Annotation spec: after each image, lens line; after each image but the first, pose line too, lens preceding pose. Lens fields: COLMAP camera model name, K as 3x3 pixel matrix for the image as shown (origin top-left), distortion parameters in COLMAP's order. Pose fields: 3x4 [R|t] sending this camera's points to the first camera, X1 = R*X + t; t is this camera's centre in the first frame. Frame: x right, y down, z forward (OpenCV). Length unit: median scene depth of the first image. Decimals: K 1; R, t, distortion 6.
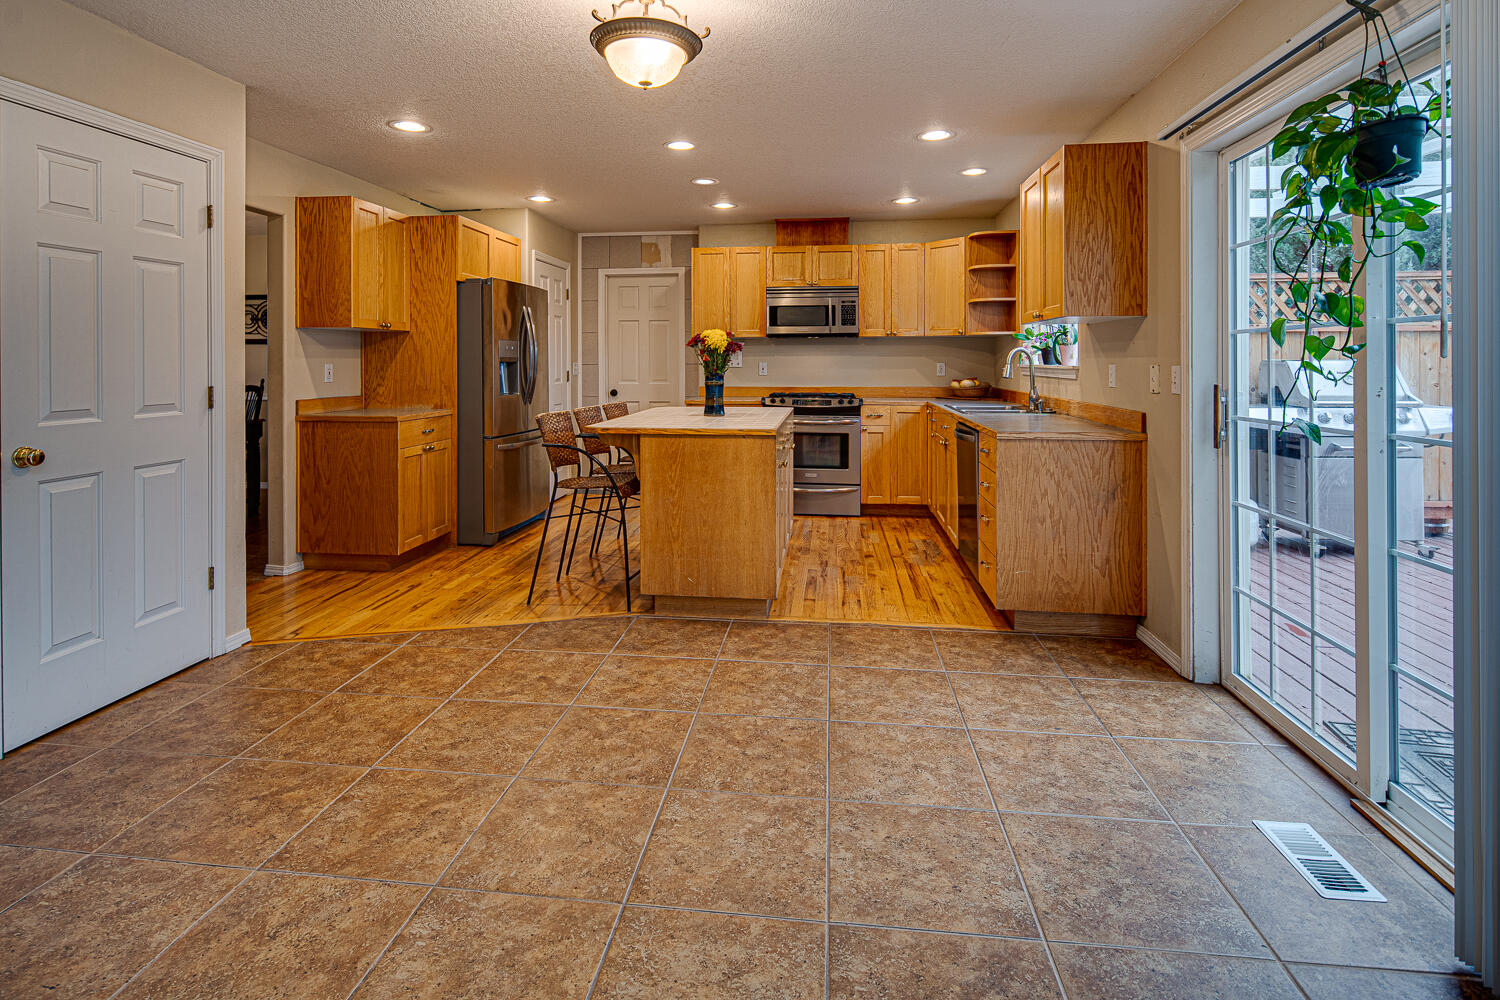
lens RADIAL K [[732.6, 0, 749.3], [0, 732.6, 365.5], [0, 0, 1]] dist [0.002679, 0.000099]
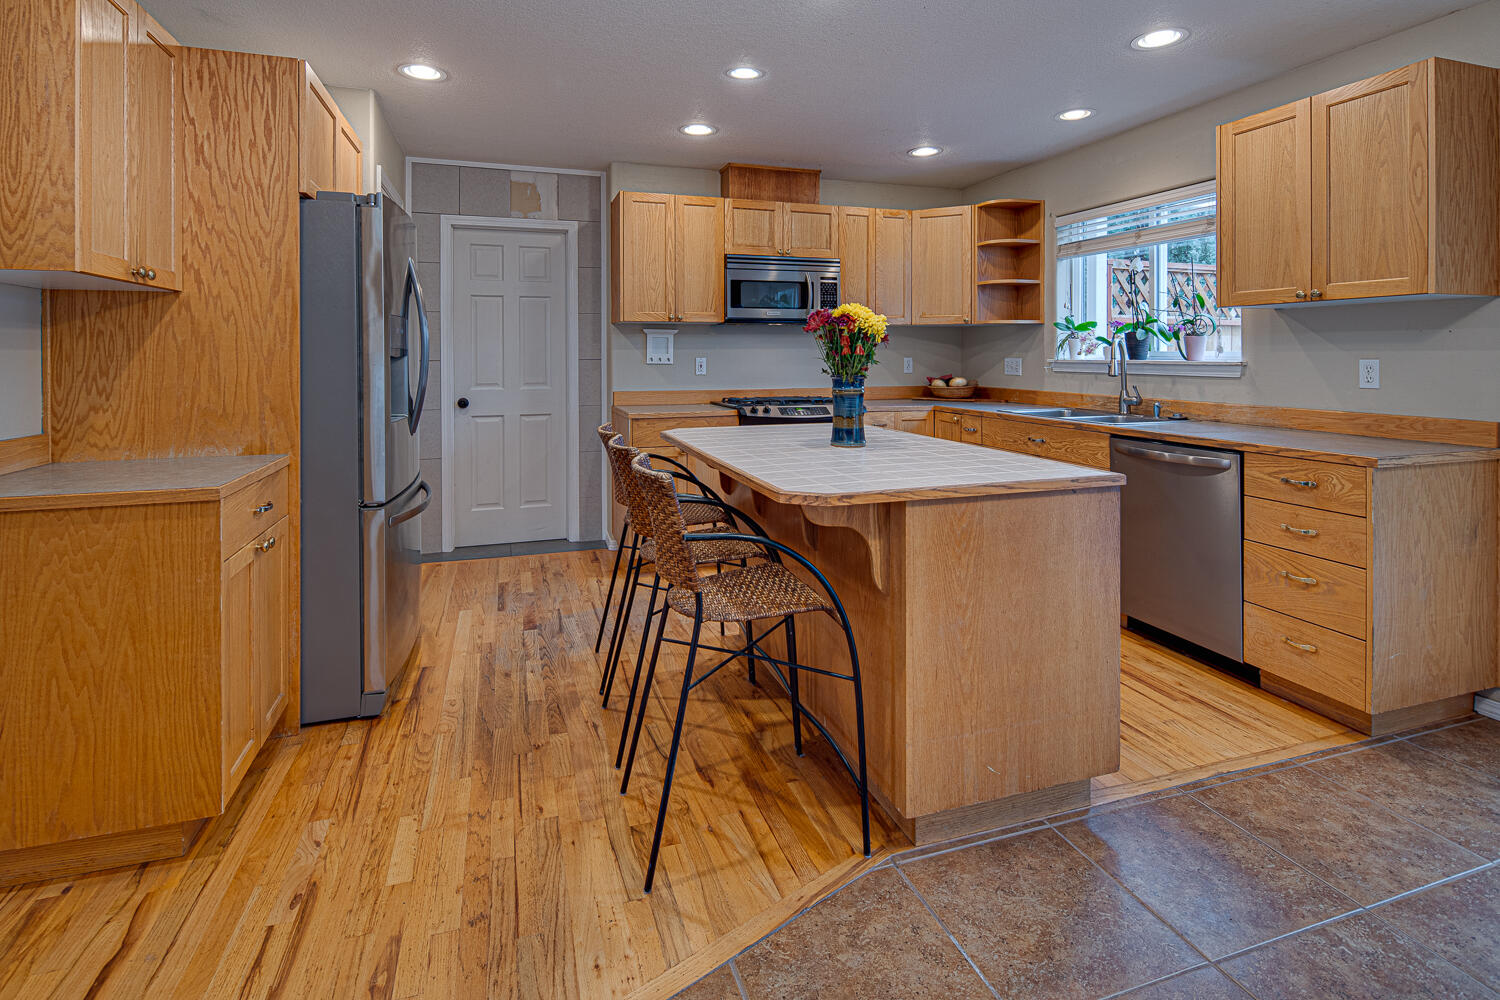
lens RADIAL K [[722.0, 0, 743.1], [0, 722.0, 358.9], [0, 0, 1]] dist [-0.001688, -0.000454]
pose [[0.908225, -0.002691, 0.418473, -0.330526], [0.003350, 0.999994, -0.000839, -0.002458], [-0.418468, 0.002164, 0.908229, 0.432688]]
